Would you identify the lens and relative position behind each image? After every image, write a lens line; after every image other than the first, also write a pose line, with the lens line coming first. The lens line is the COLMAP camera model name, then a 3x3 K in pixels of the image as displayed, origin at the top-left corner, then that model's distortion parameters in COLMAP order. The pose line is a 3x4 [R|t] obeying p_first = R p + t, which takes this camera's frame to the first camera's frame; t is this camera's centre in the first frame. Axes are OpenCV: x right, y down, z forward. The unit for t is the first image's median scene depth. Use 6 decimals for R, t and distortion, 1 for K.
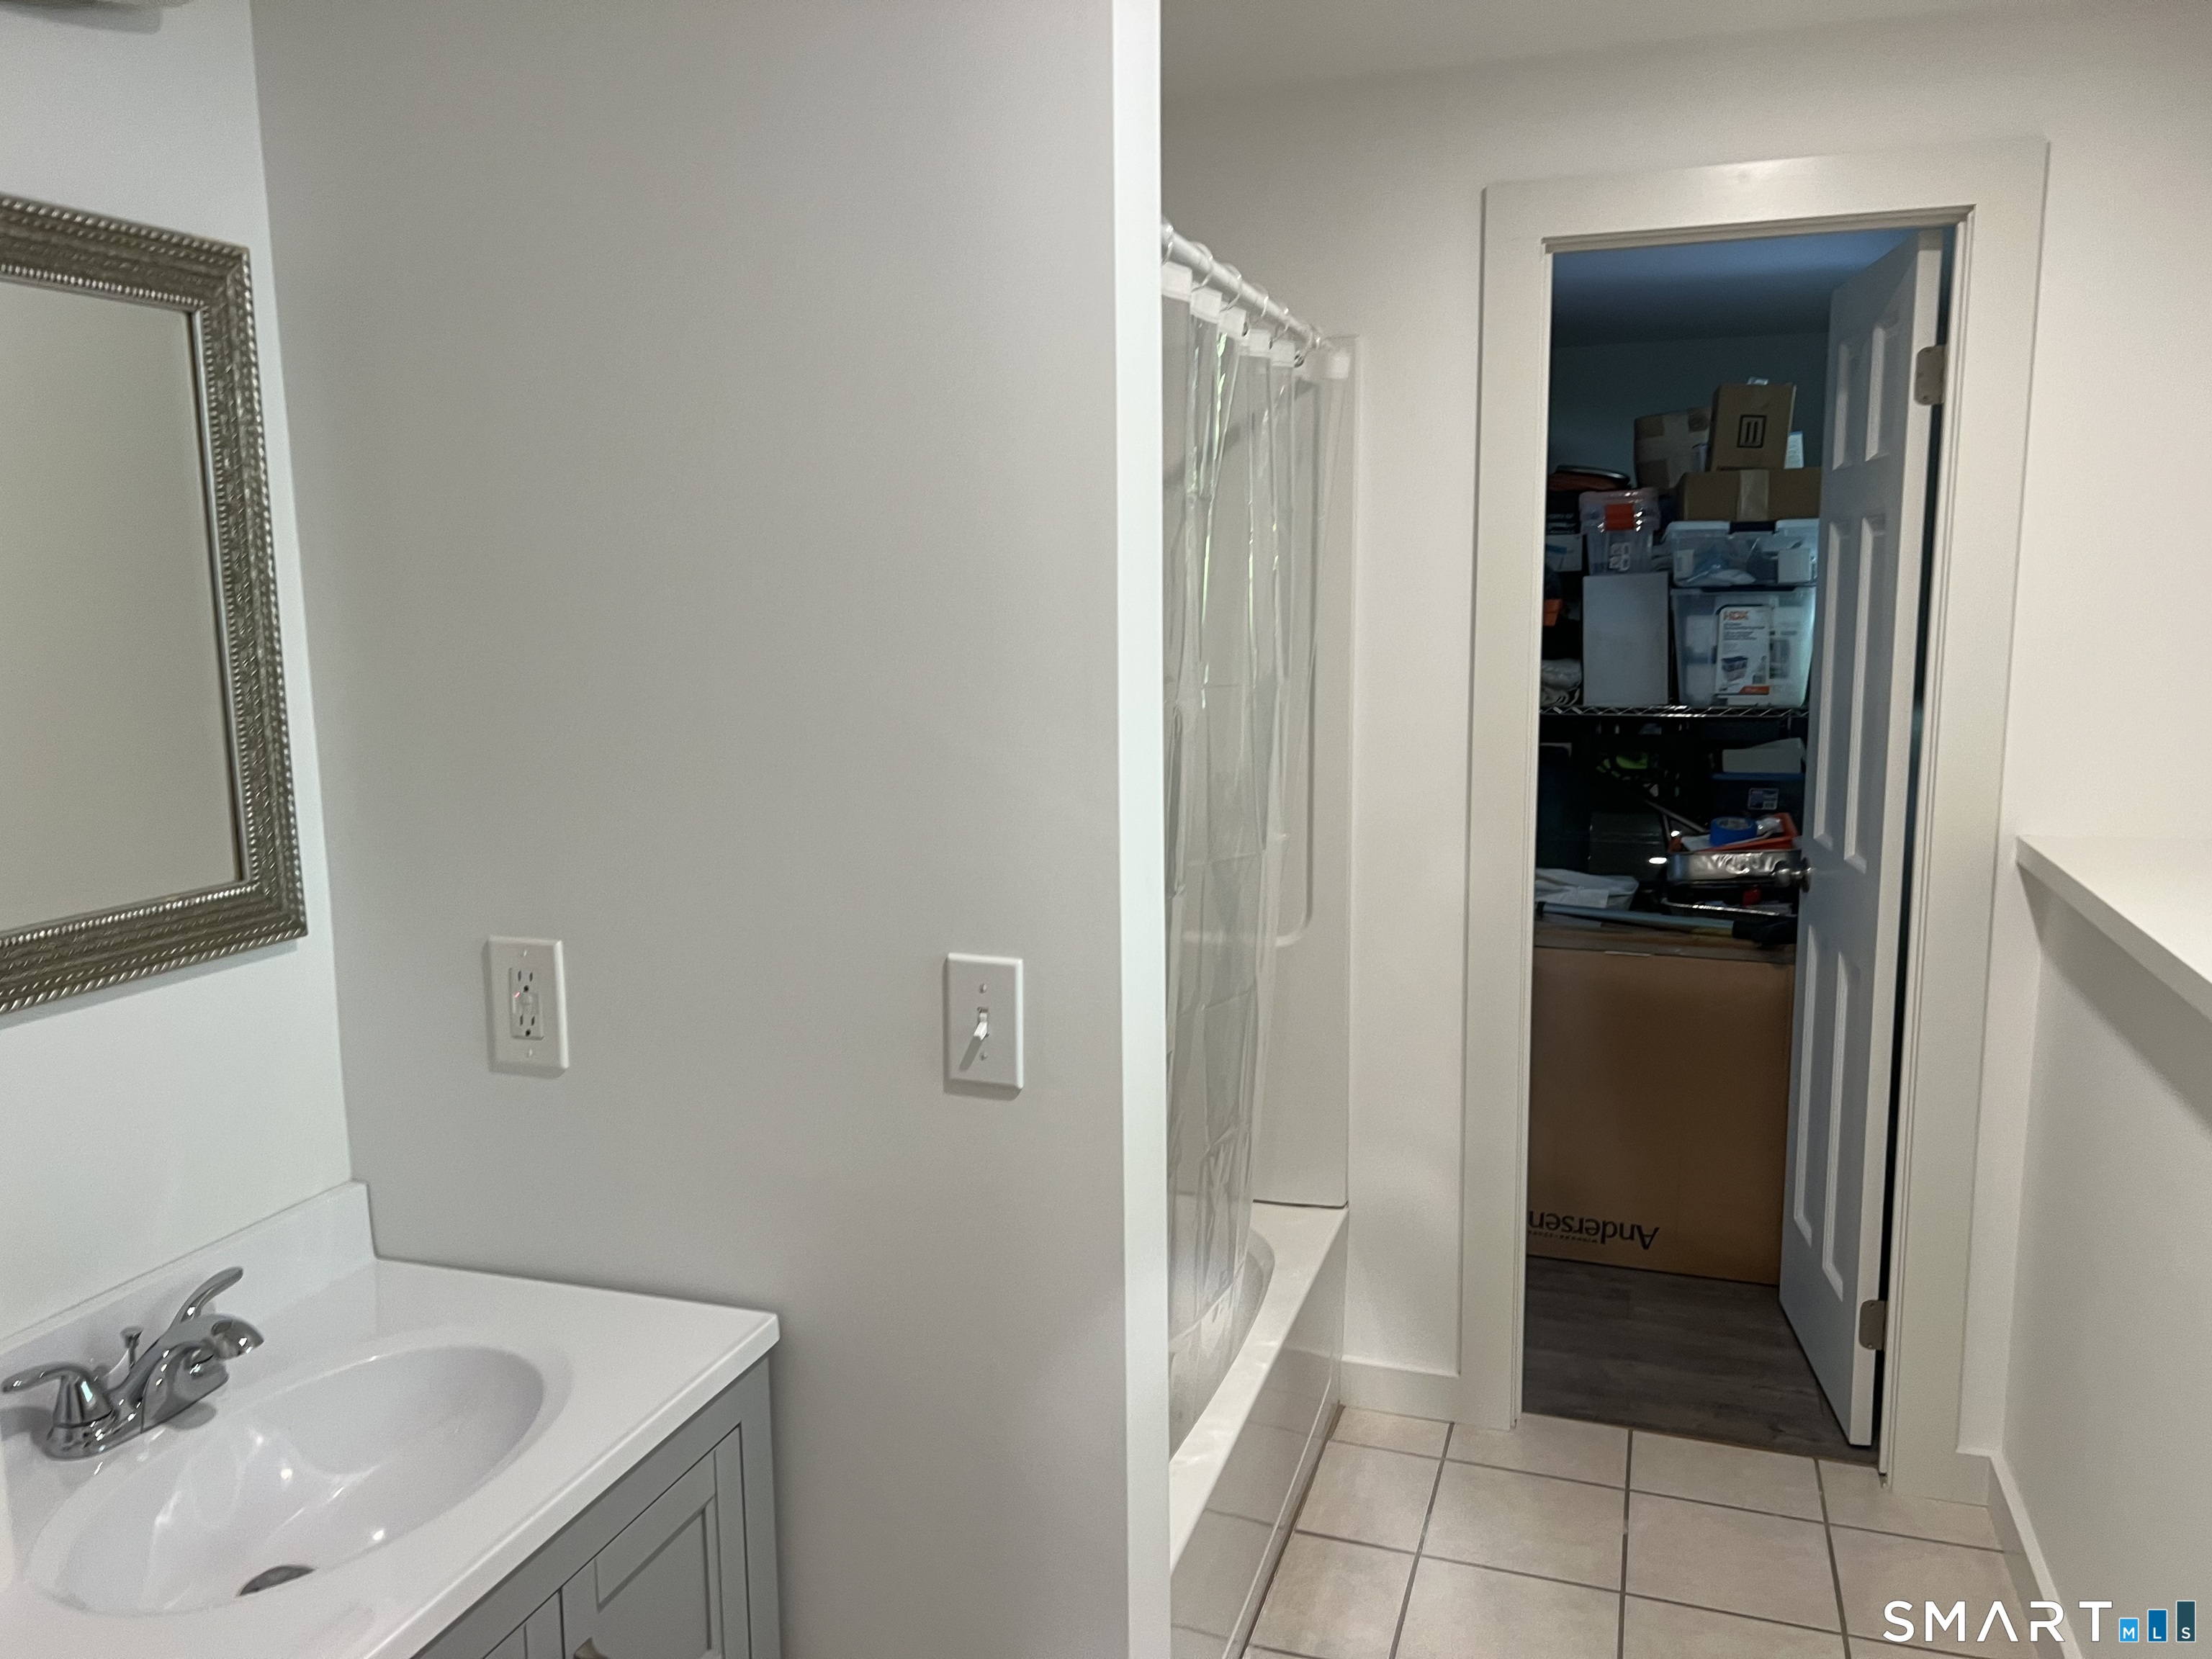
lens RADIAL K [[1676.9, 0, 1103.4], [0, 1676.9, 827.8], [0, 0, 1]] dist [0.051785, -0.057187]
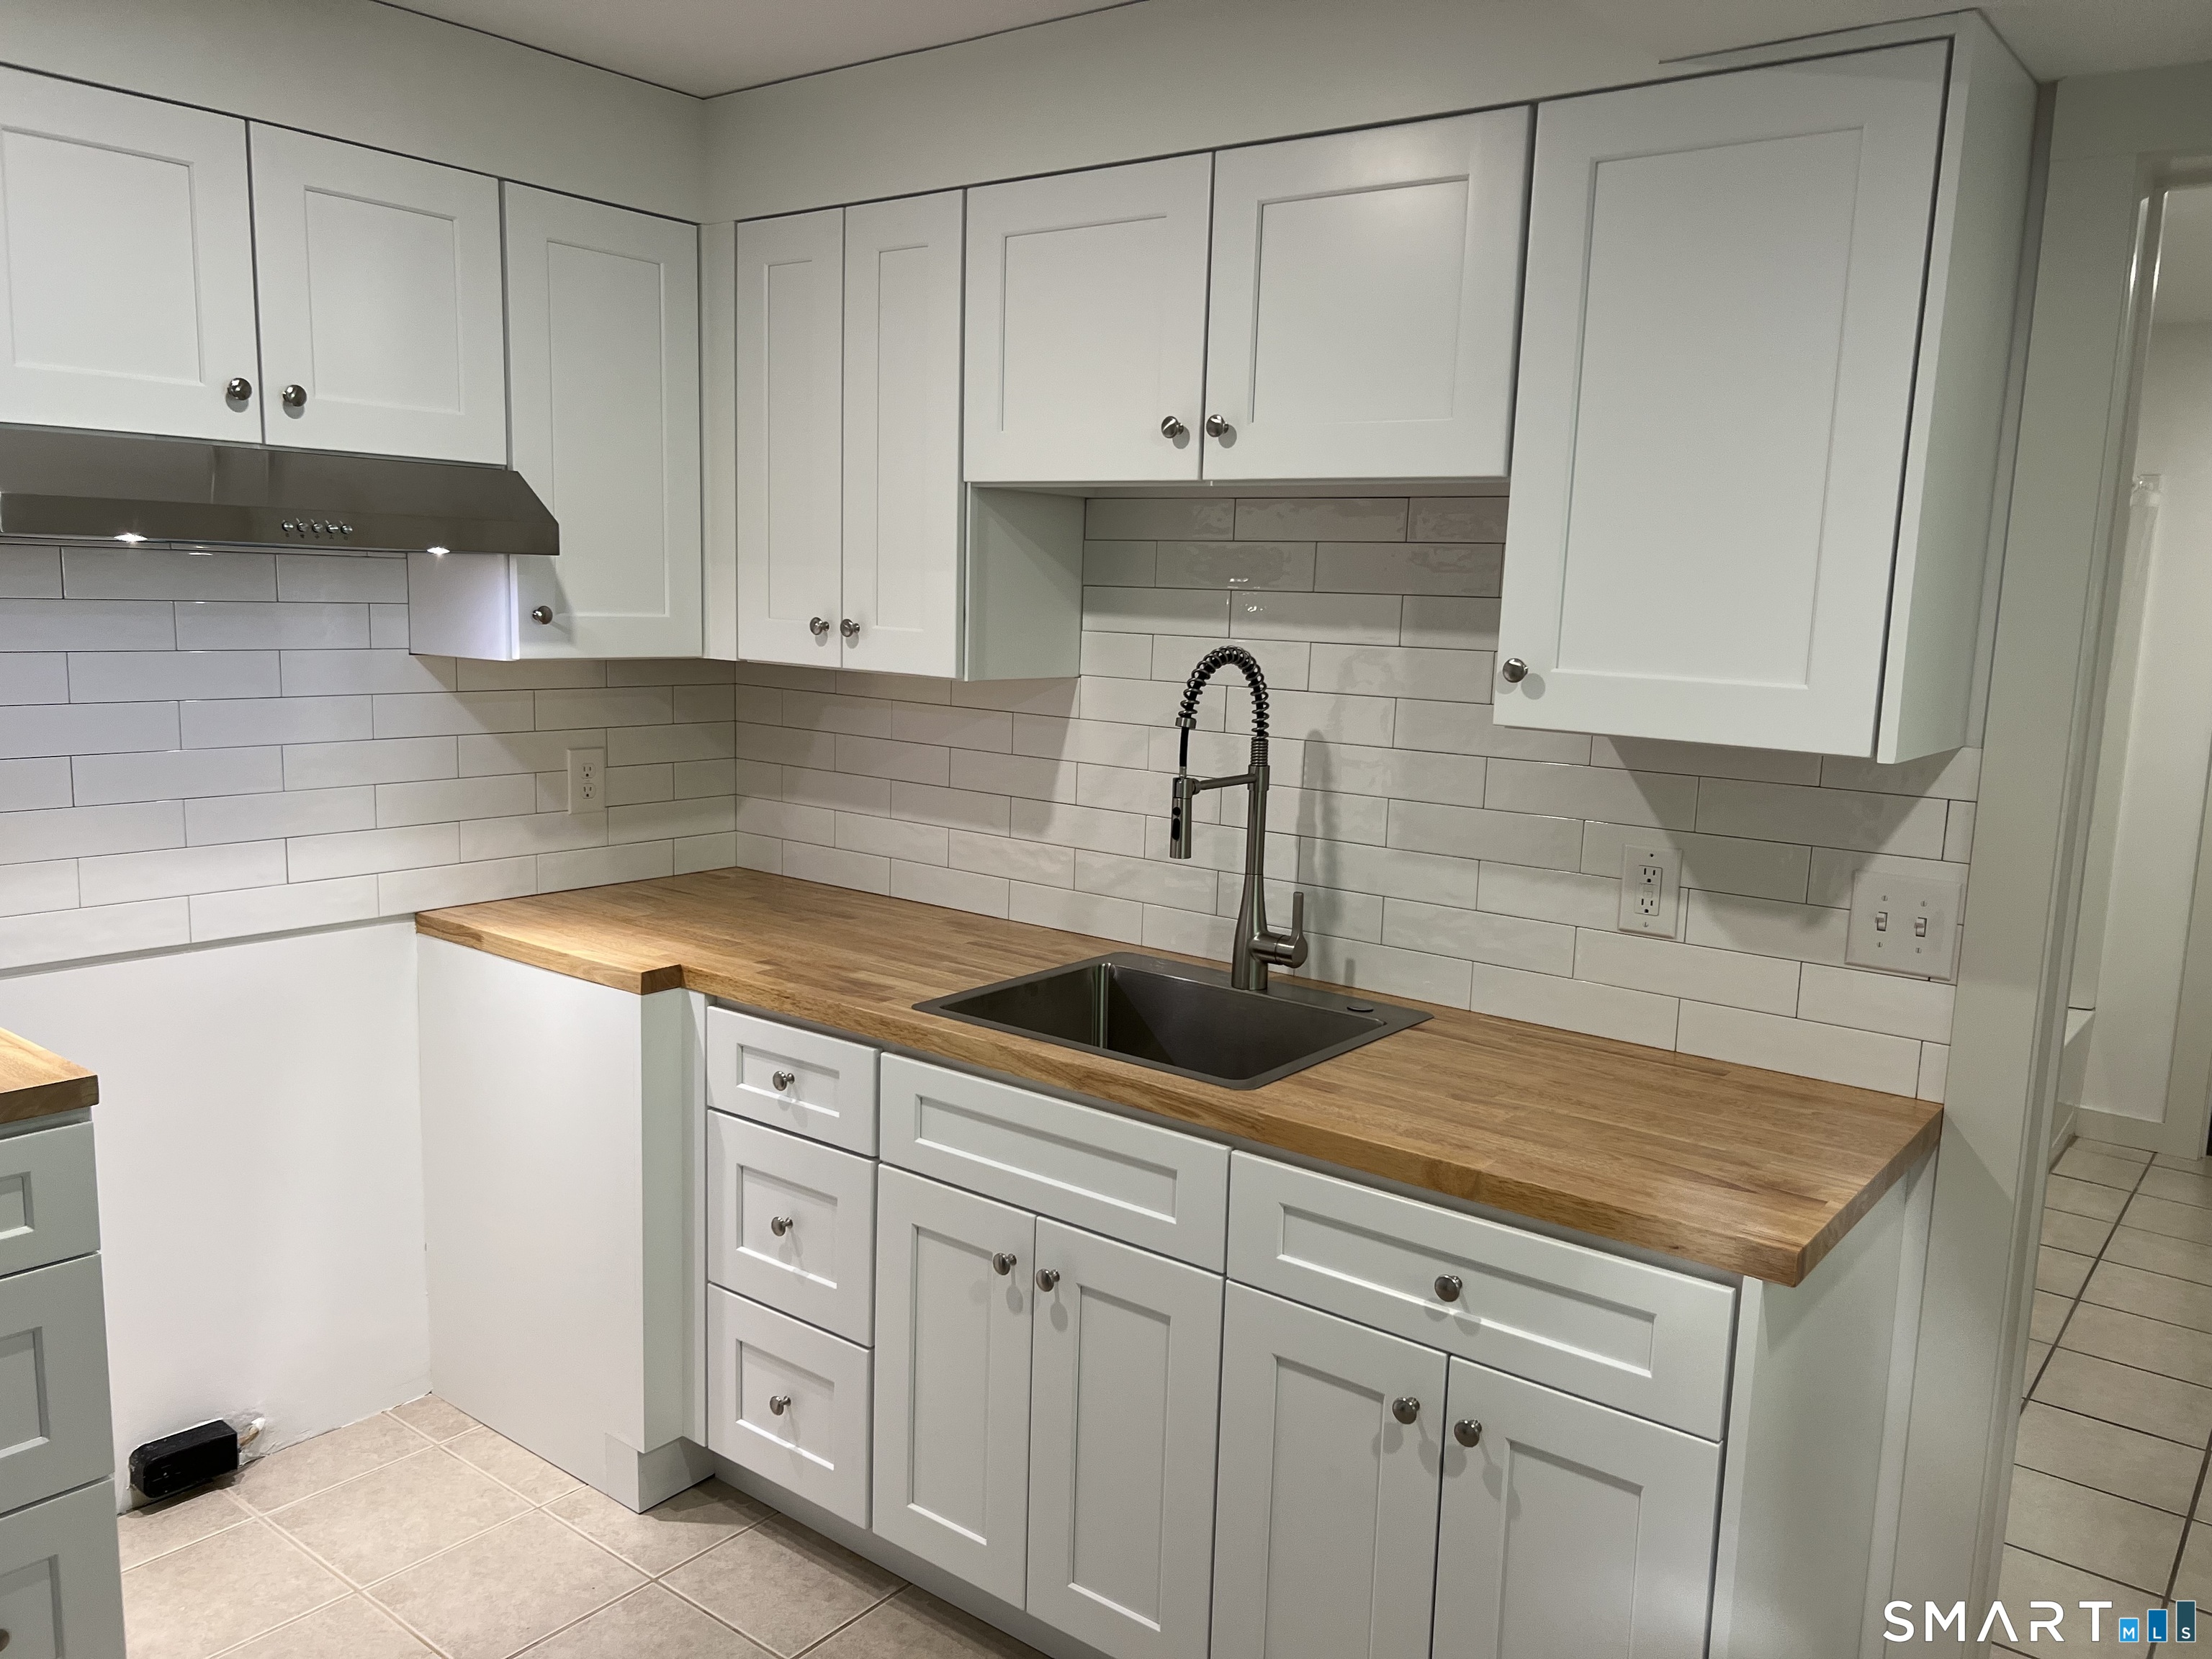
lens RADIAL K [[1676.9, 0, 1108.4], [0, 1676.9, 835.8], [0, 0, 1]] dist [0.051785, -0.057187]
pose [[0.940334, 0.088122, -0.328643, -0.223533], [-0.087714, 0.996016, 0.016099, 0.117509], [0.328752, 0.013688, 0.944317, -0.841936]]
